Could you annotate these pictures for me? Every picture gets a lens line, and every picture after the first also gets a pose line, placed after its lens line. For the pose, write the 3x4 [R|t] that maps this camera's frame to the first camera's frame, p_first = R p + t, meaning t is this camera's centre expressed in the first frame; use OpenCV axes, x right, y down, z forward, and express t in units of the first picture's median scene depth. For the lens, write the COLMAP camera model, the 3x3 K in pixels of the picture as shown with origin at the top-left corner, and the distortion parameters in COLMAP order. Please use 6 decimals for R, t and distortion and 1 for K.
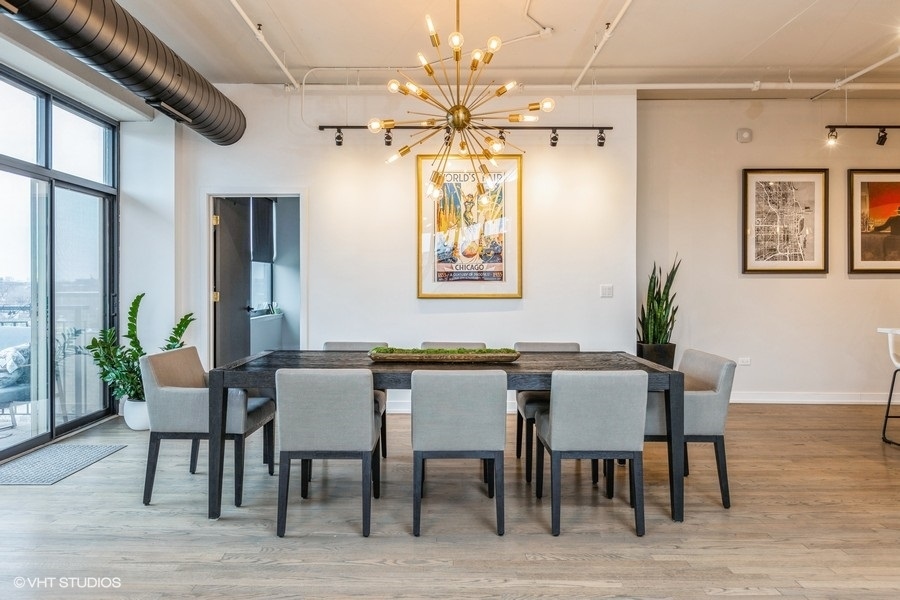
lens RADIAL K [[598.4, 0, 450.6], [0, 598.4, 292.3], [0, 0, 1]] dist [-0.000424, 0.003378]
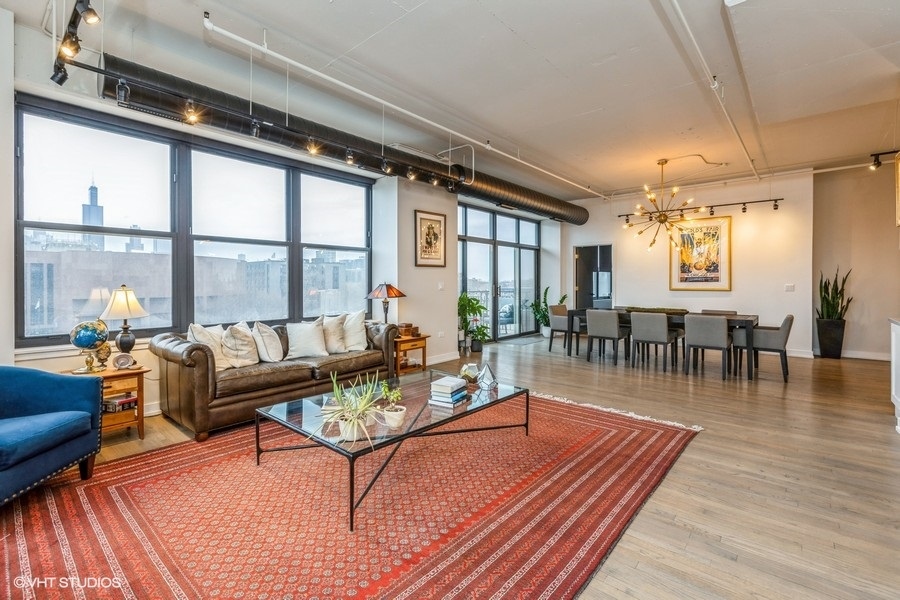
lens RADIAL K [[412.7, 0, 443.6], [0, 412.7, 282.6], [0, 0, 1]] dist [0.000489, -0.000034]
pose [[0.751629, 0.001482, -0.659585, 0.325410], [-0.006421, 0.999967, -0.005070, -0.004228], [0.659555, 0.008046, 0.751613, -0.648459]]
